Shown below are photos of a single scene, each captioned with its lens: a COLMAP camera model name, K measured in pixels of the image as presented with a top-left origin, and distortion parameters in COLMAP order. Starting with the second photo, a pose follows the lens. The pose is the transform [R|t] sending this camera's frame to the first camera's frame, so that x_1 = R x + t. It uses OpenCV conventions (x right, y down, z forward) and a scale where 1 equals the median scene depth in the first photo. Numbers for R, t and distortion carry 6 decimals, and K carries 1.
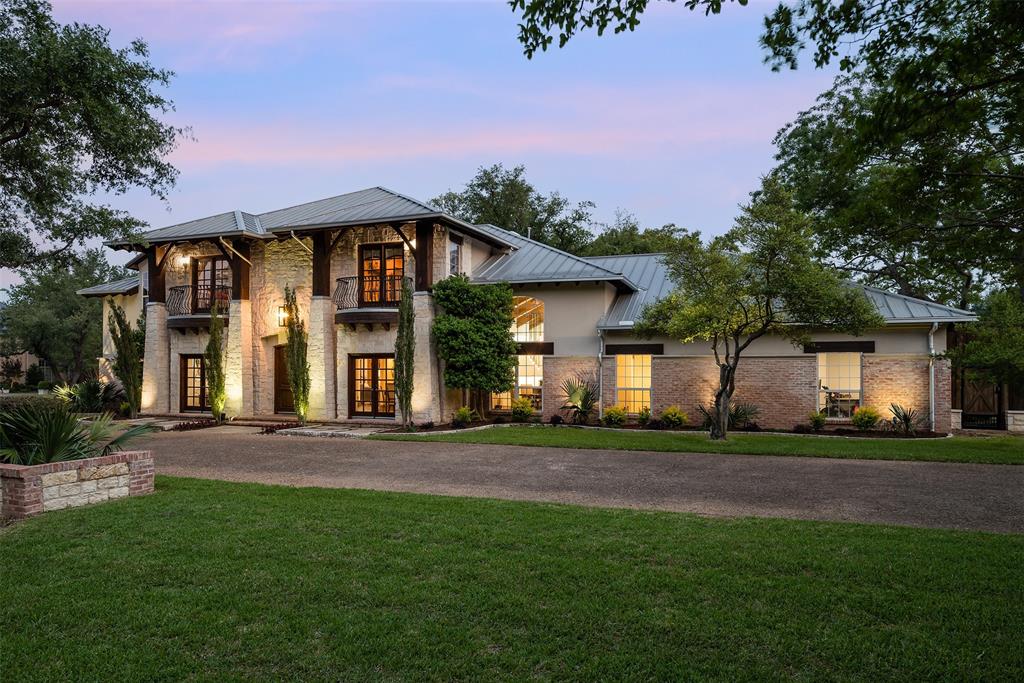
lens RADIAL K [[592.8, 0, 511.9], [0, 592.8, 343.1], [0, 0, 1]] dist [-0.006809, 0.000074]
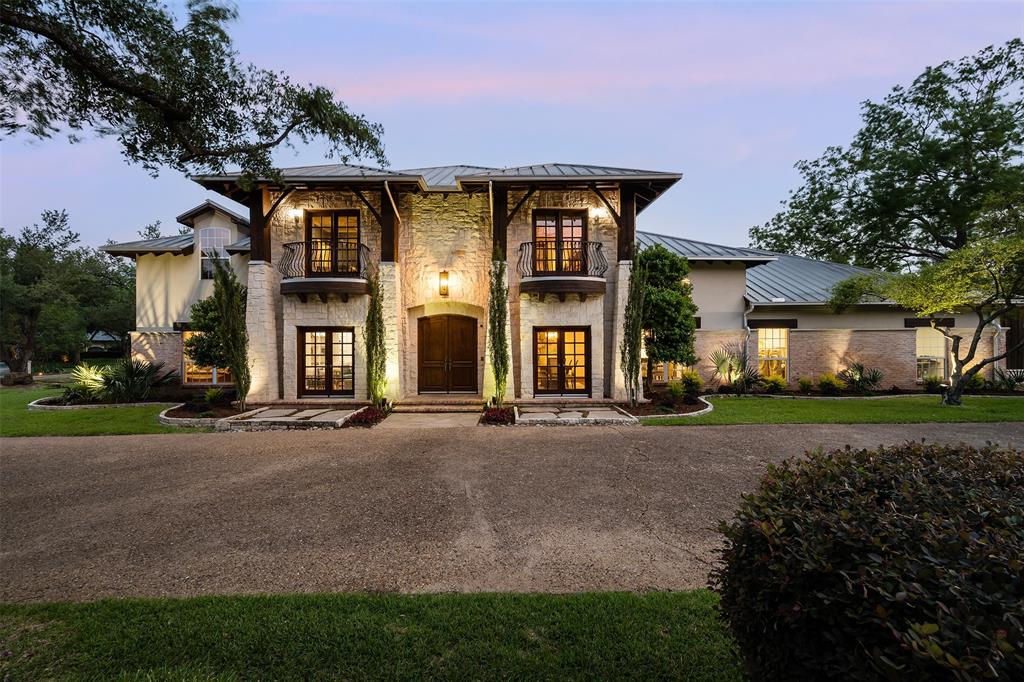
lens RADIAL K [[410.8, 0, 513.4], [0, 410.8, 325.1], [0, 0, 1]] dist [-0.001139, -0.000050]
pose [[0.951356, 0.005385, 0.308046, -0.487102], [-0.007049, 0.999966, 0.004291, 0.013089], [-0.308012, -0.006253, 0.951362, 0.399176]]
